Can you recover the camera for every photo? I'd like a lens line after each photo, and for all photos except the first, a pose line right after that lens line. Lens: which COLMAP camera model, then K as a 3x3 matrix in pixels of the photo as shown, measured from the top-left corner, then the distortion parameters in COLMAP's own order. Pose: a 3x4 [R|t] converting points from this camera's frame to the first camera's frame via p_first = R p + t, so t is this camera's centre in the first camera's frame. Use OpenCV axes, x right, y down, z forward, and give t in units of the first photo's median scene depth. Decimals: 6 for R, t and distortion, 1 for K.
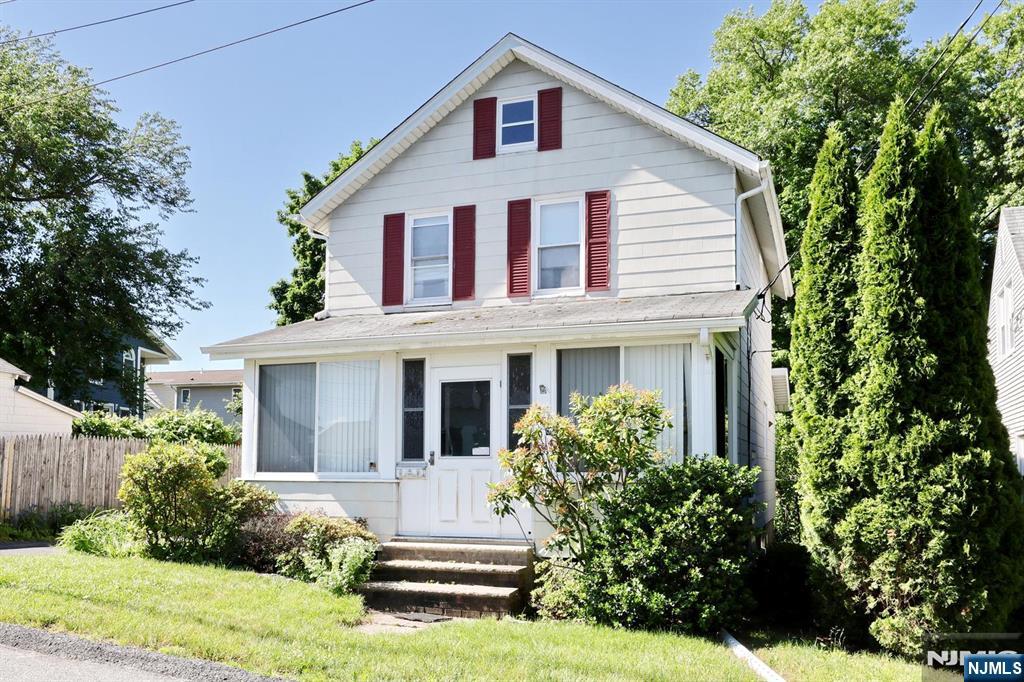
lens RADIAL K [[1426.4, 0, 511.9], [0, 1426.4, 333.2], [0, 0, 1]] dist [-0.045258, 0.000000]
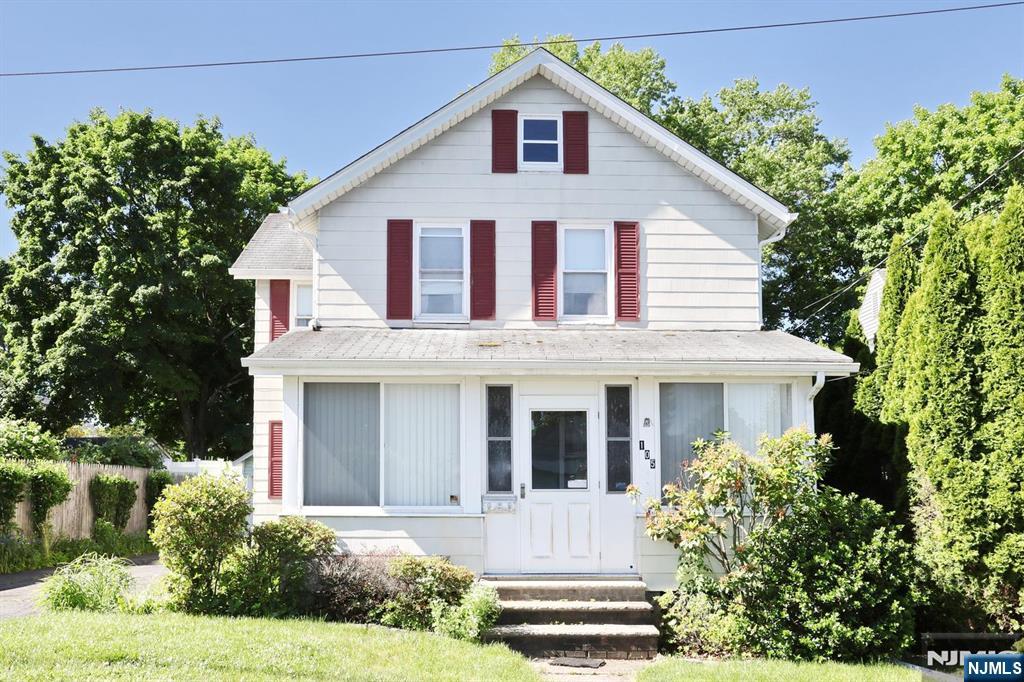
lens RADIAL K [[1363.9, 0, 511.1], [0, 1363.9, 349.2], [0, 0, 1]] dist [-0.004135, 0.000000]
pose [[0.833017, 0.047702, 0.551187, -0.551995], [-0.060934, 0.998125, 0.005709, -0.010757], [-0.549882, -0.038342, 0.834362, 0.245754]]
